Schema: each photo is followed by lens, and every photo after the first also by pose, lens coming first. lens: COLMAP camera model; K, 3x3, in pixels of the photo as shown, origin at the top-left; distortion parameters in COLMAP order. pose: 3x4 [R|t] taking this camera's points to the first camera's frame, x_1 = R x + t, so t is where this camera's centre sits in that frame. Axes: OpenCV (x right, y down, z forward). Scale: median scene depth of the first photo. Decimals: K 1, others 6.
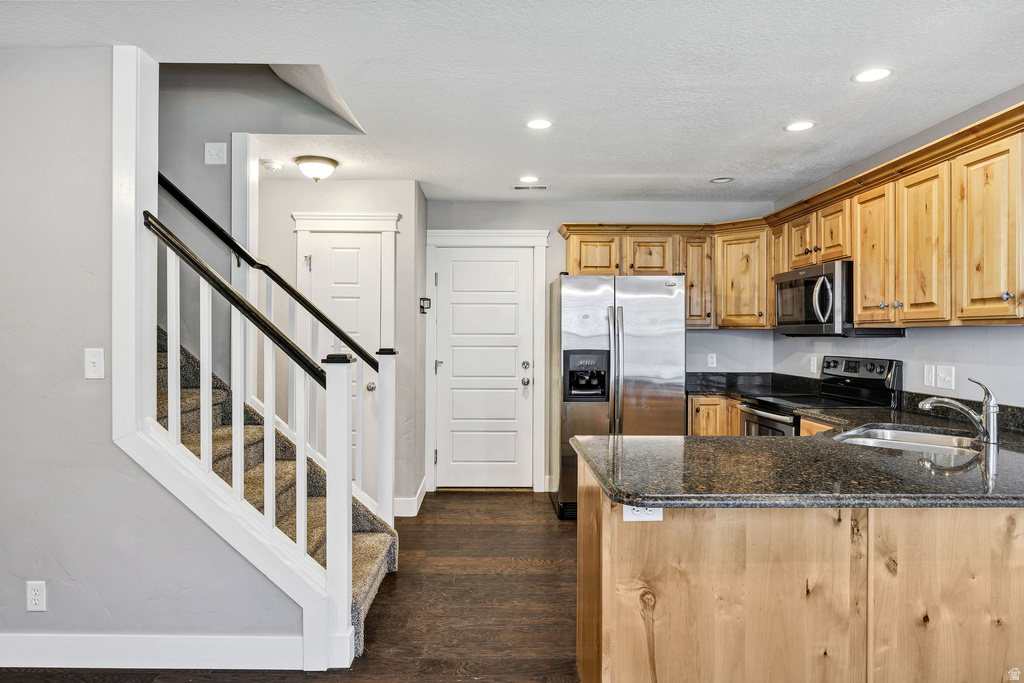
lens RADIAL K [[614.4, 0, 507.7], [0, 614.4, 339.7], [0, 0, 1]] dist [0.008929, 0.001070]
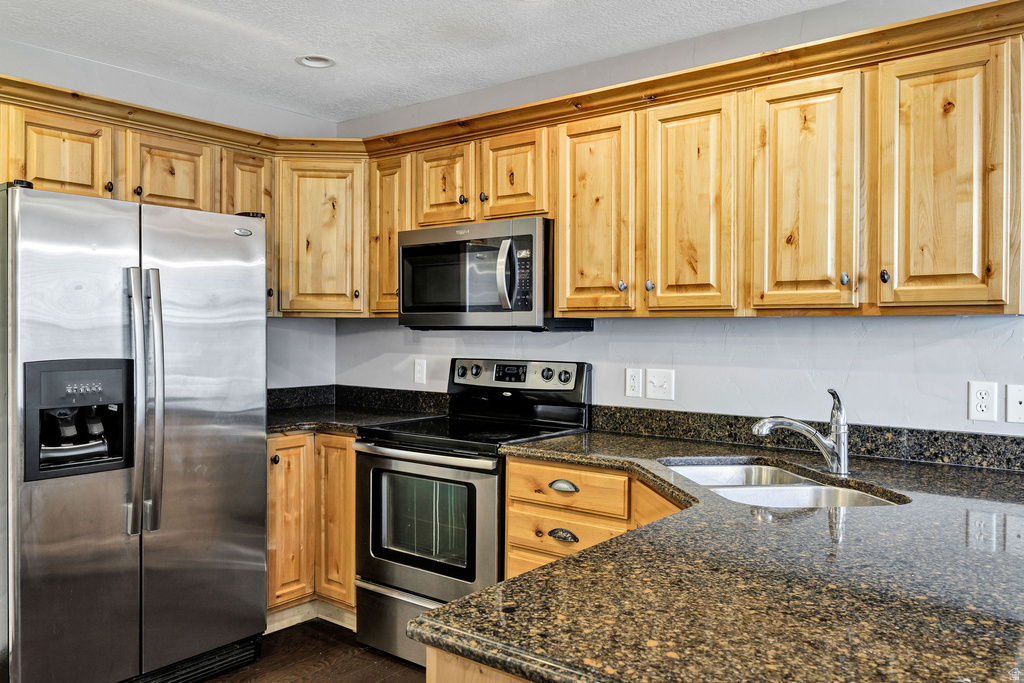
lens RADIAL K [[793.4, 0, 507.5], [0, 793.4, 336.5], [0, 0, 1]] dist [-0.004015, -0.002497]
pose [[0.640013, -0.006954, 0.768333, -0.130552], [0.001815, 0.999970, 0.007538, -0.004556], [-0.768362, -0.003430, 0.640006, 0.422580]]
